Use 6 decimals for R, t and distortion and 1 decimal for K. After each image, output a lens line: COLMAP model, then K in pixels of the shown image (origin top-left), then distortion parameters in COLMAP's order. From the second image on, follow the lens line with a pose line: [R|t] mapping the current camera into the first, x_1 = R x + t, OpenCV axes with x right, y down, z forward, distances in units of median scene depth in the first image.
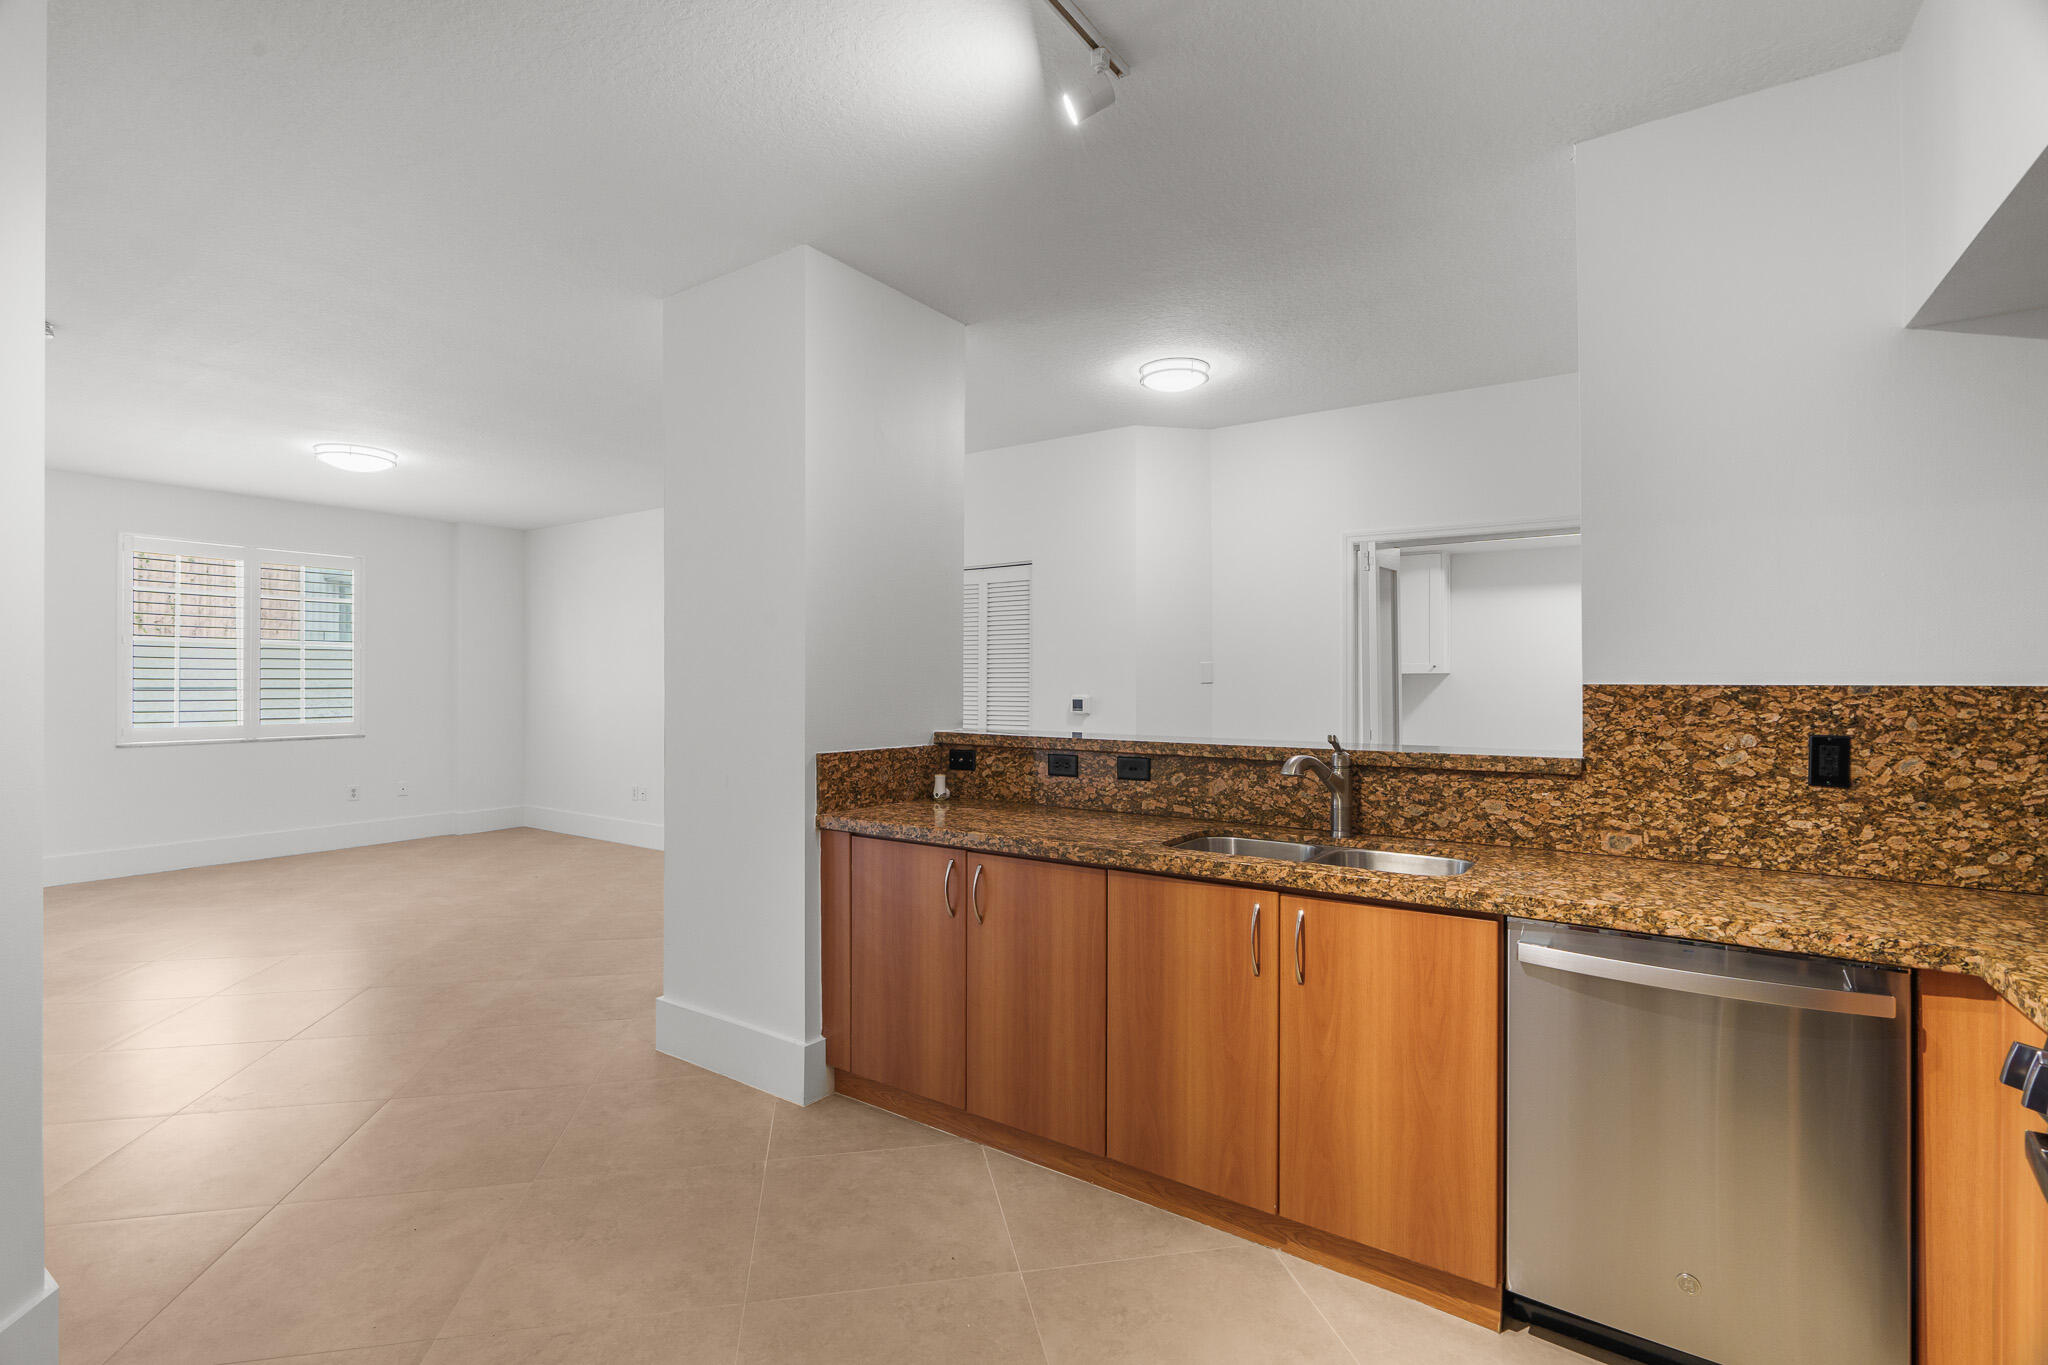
lens RADIAL K [[924.7, 0, 1014.4], [0, 924.7, 687.5], [0, 0, 1]] dist [-0.004057, 0.000122]
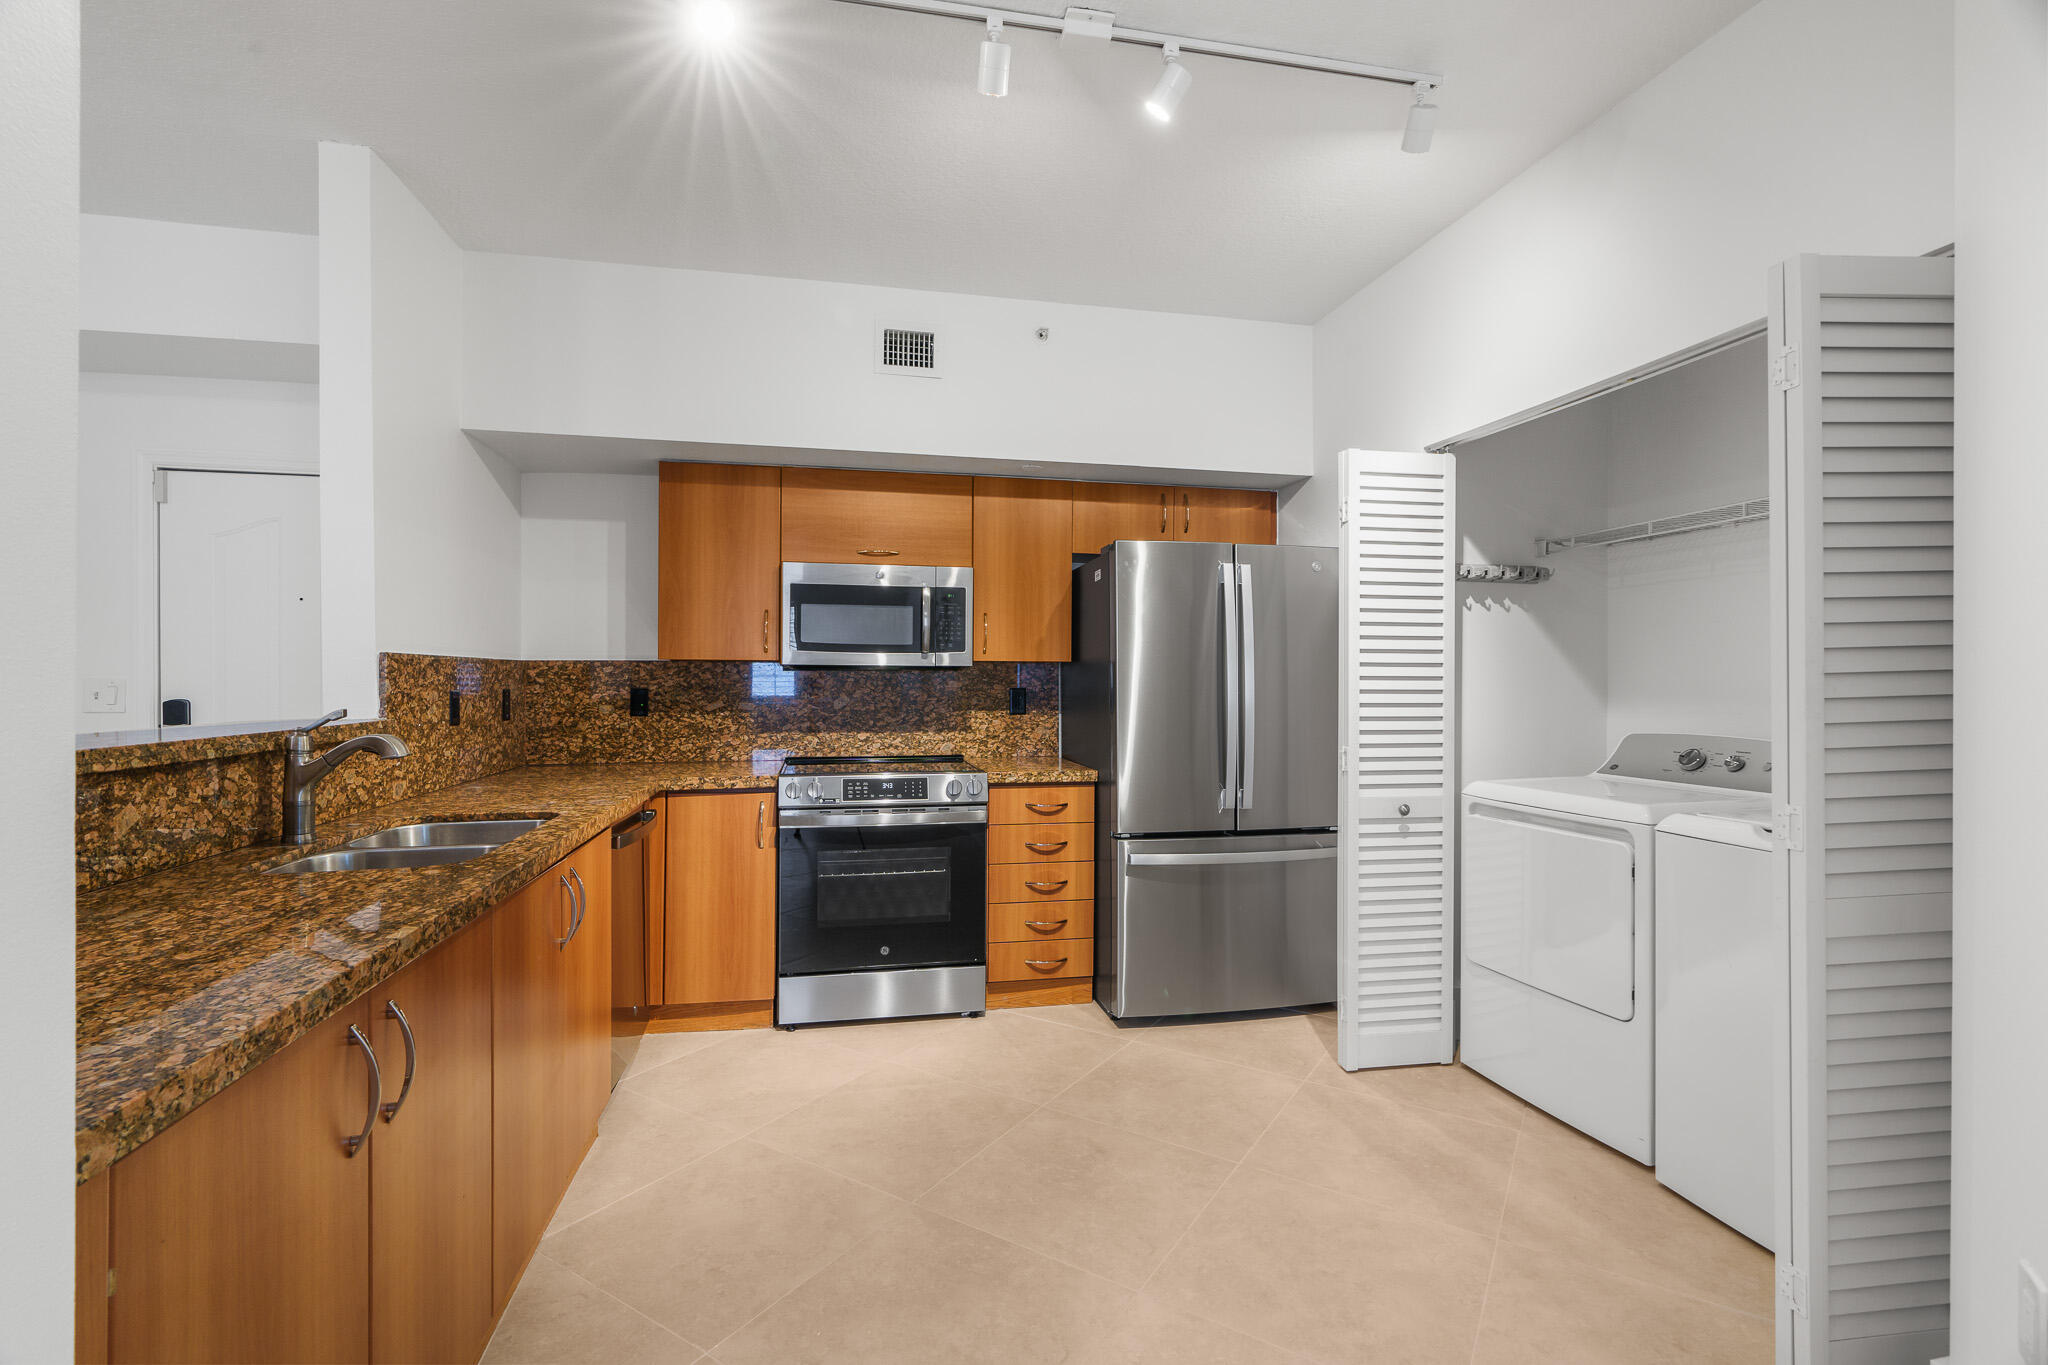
lens RADIAL K [[928.7, 0, 1020.0], [0, 928.7, 681.9], [0, 0, 1]] dist [-0.006083, 0.001223]
pose [[-0.719538, -0.006951, 0.694418, -0.581189], [-0.000557, 0.999955, 0.009432, 0.017677], [-0.694453, 0.006400, -0.719510, 1.057149]]
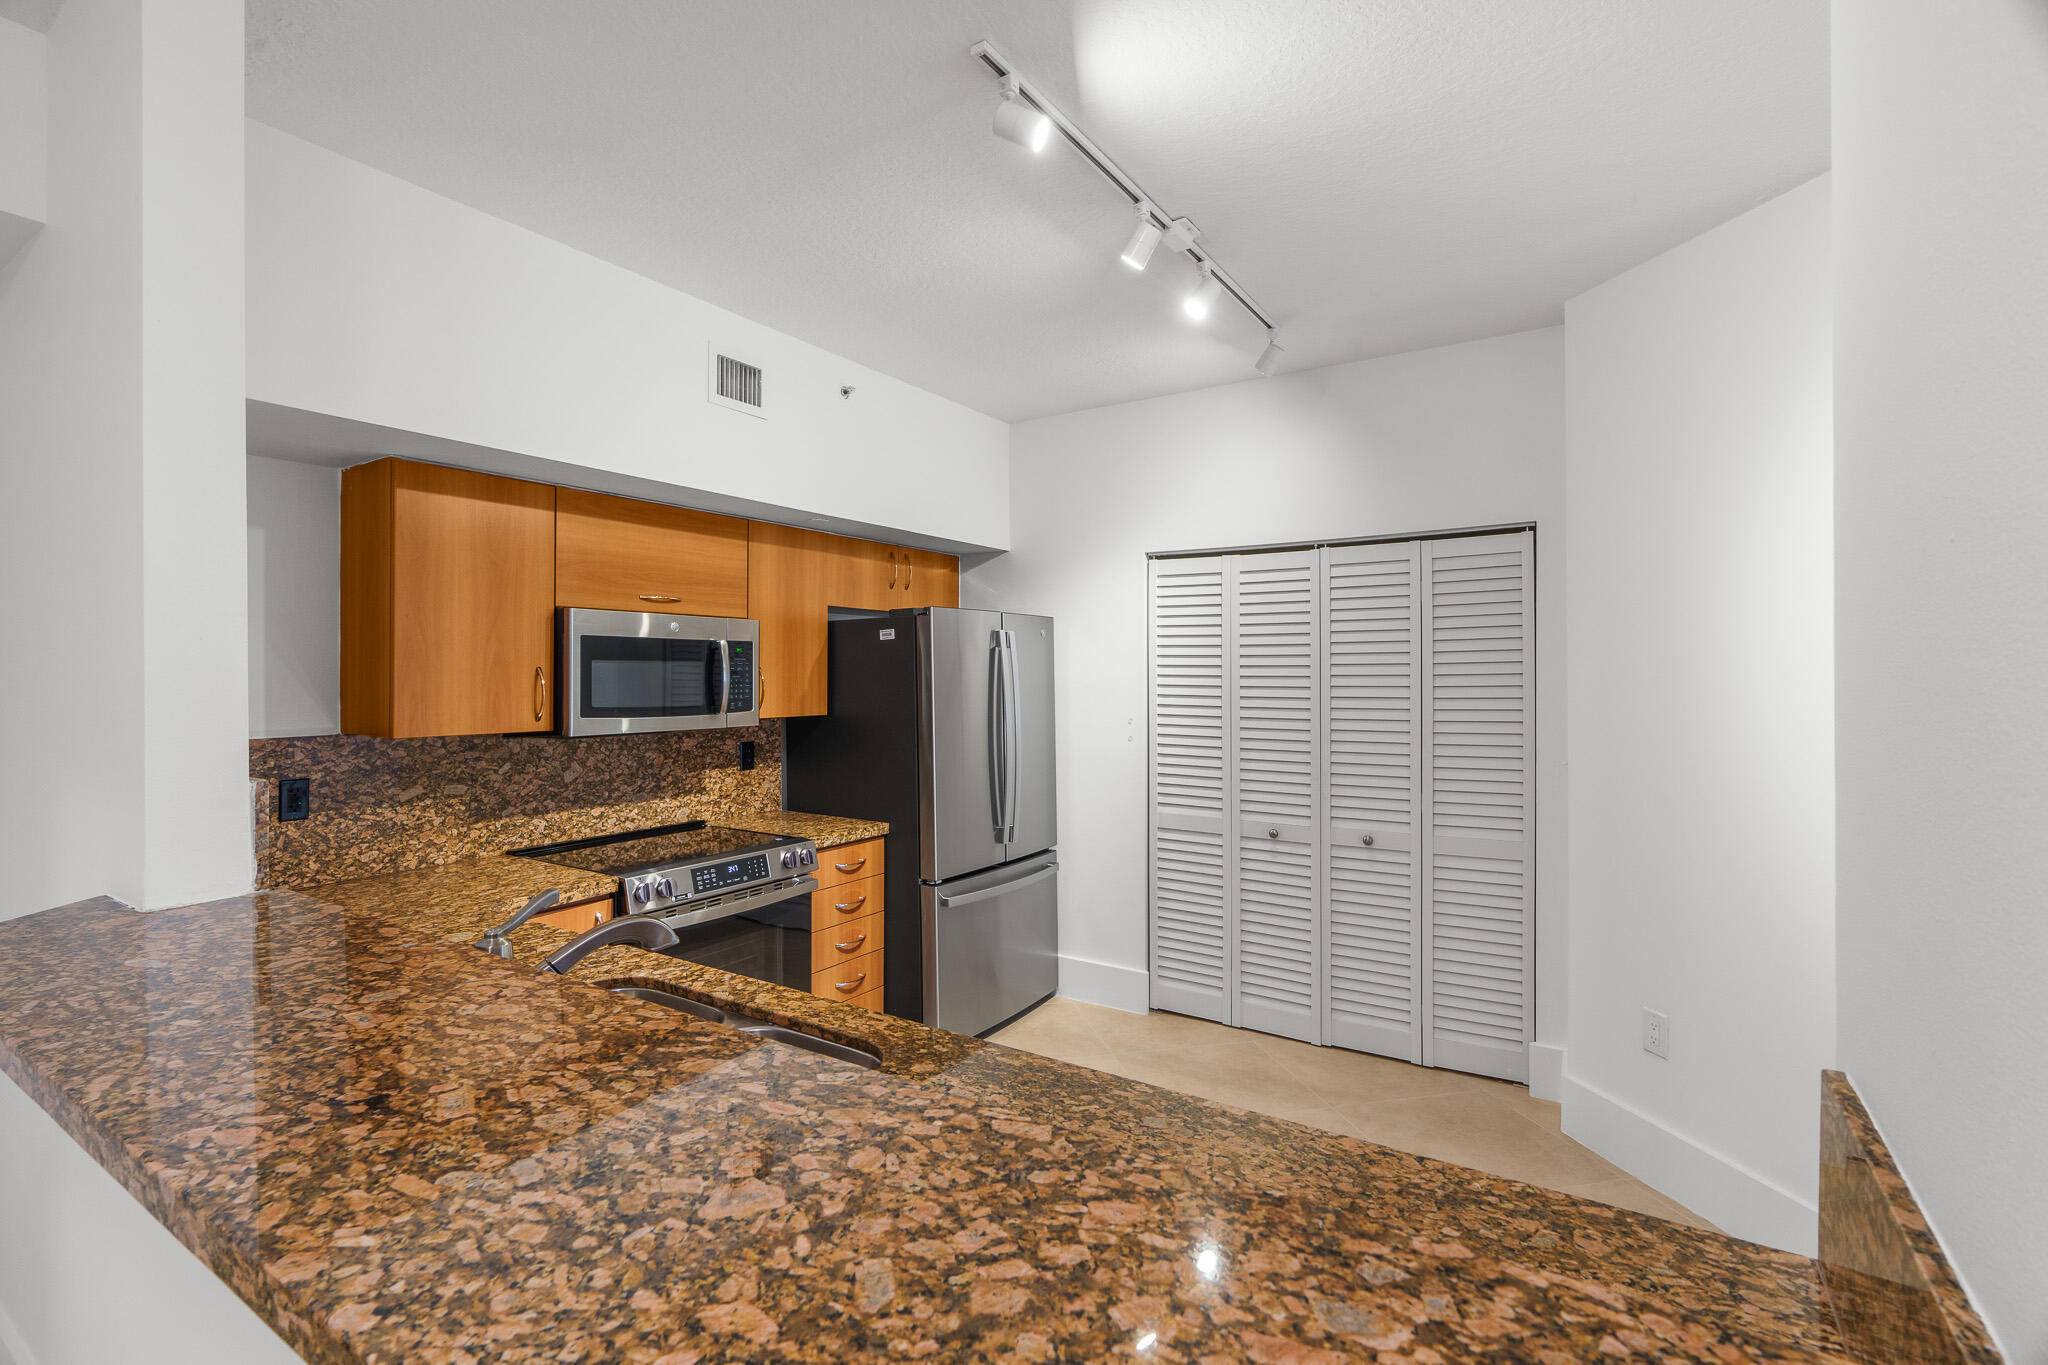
lens RADIAL K [[927.1, 0, 1017.7], [0, 927.1, 667.9], [0, 0, 1]] dist [-0.022328, 0.017190]
pose [[-0.999868, 0.000897, -0.016220, 0.073227], [0.000903, 1.000000, -0.000317, -0.069197], [0.016220, -0.000332, -0.999868, 1.388659]]
